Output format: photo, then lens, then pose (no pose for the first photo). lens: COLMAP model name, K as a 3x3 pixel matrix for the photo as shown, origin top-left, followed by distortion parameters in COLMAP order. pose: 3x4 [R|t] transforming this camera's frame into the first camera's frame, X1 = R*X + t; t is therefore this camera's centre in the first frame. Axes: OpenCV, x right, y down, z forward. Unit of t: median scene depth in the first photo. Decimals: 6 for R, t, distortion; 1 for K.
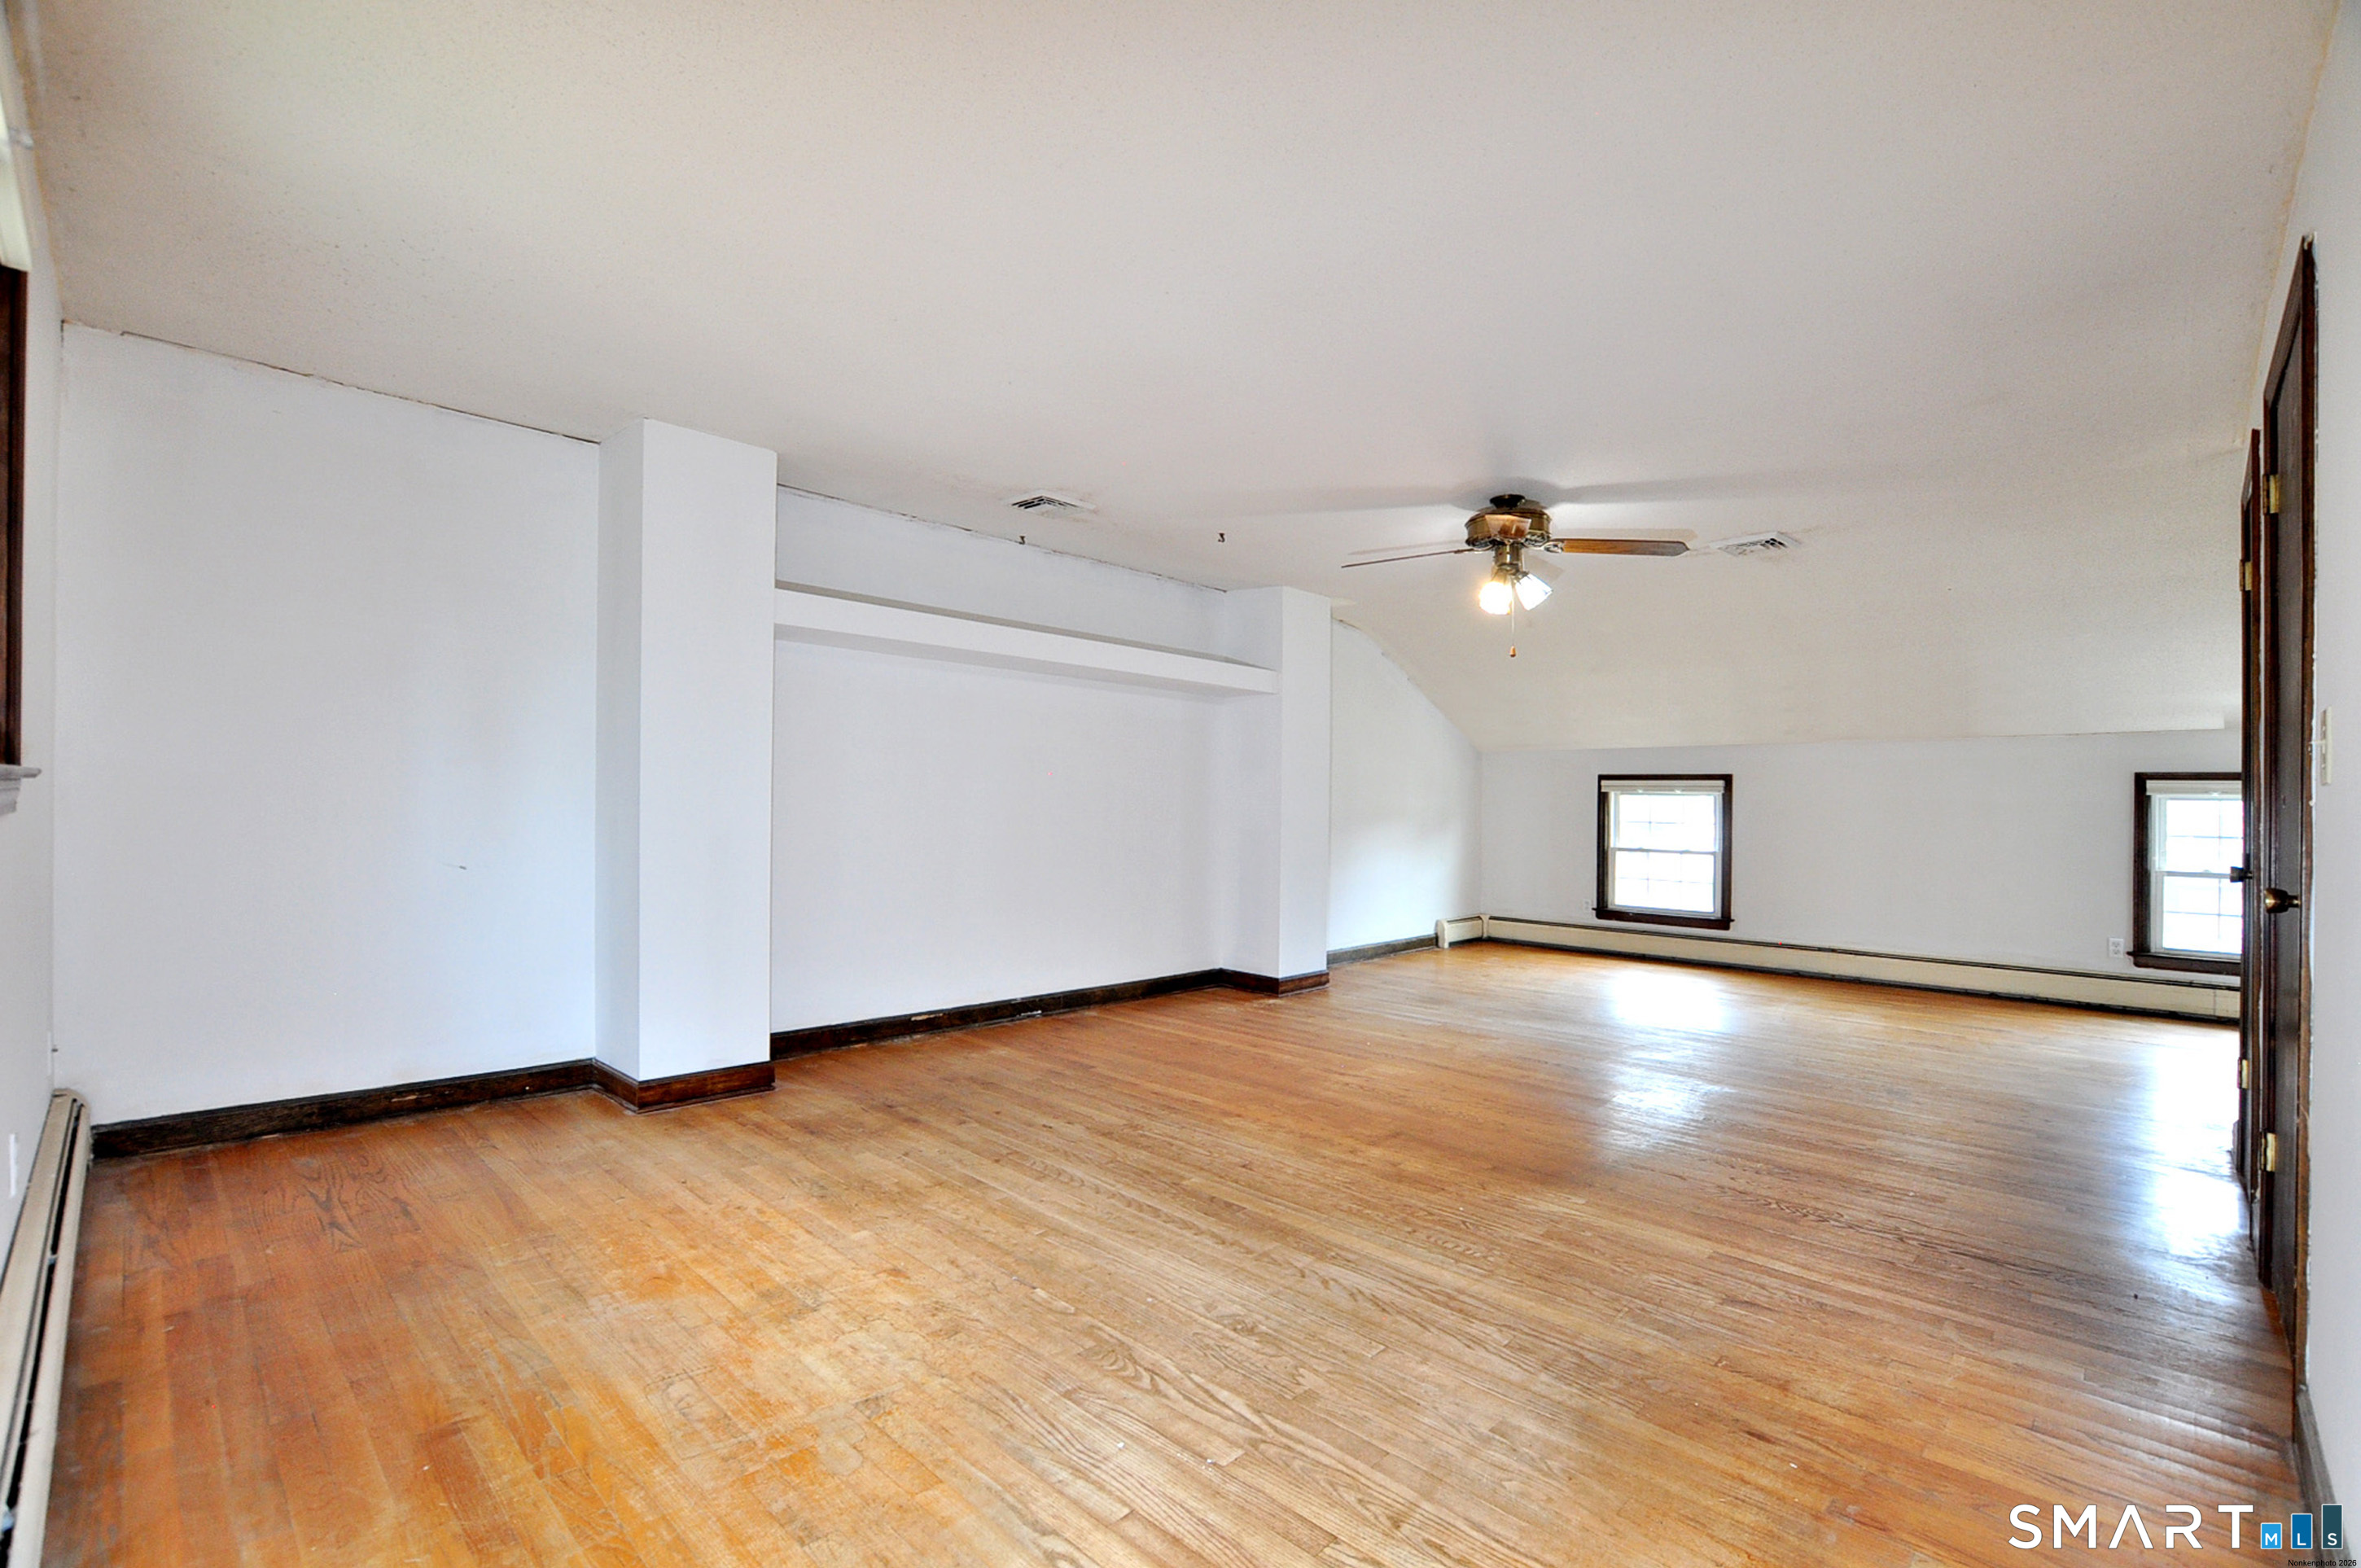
lens RADIAL K [[1034.8, 0, 1179.5], [0, 1034.8, 789.6], [0, 0, 1]] dist [-0.034863, 0.003957]
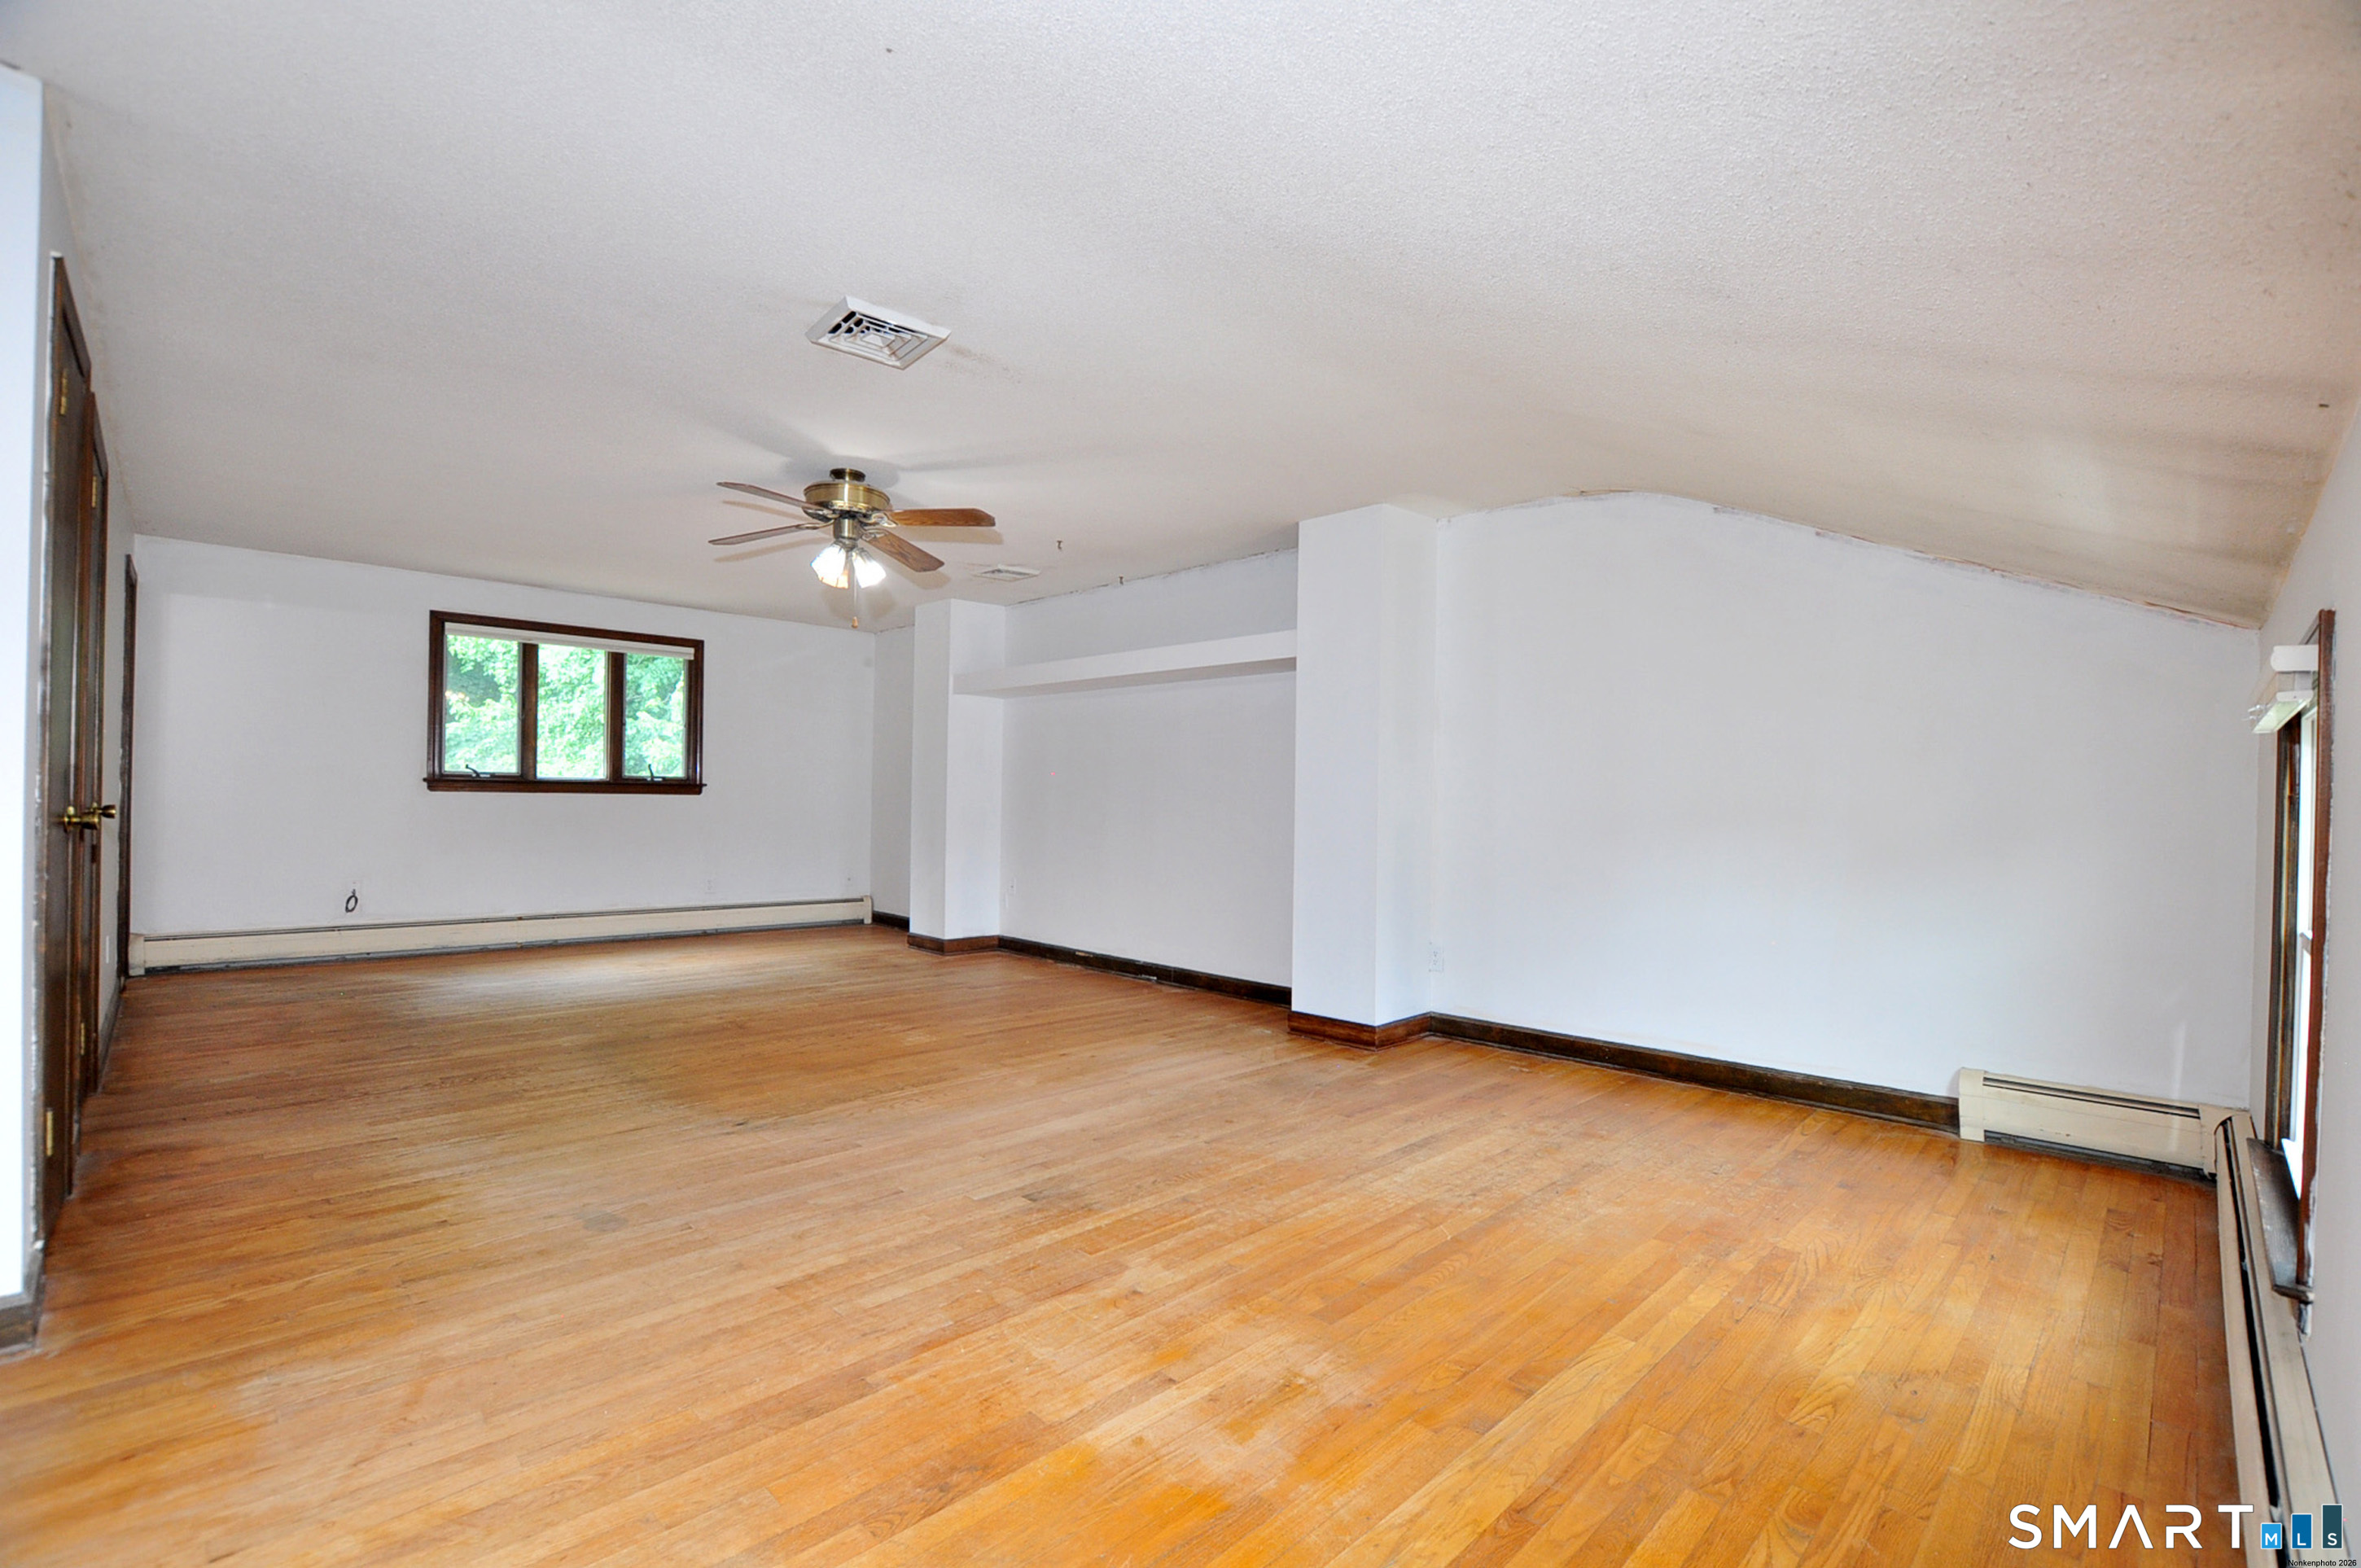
lens RADIAL K [[1034.8, 0, 1180.1], [0, 1034.8, 802.0], [0, 0, 1]] dist [-0.034863, 0.003957]
pose [[-0.008996, -0.007362, -0.999932, 1.304835], [-0.005769, 0.999957, -0.007310, 0.040587], [0.999943, 0.005702, -0.009038, 1.332470]]
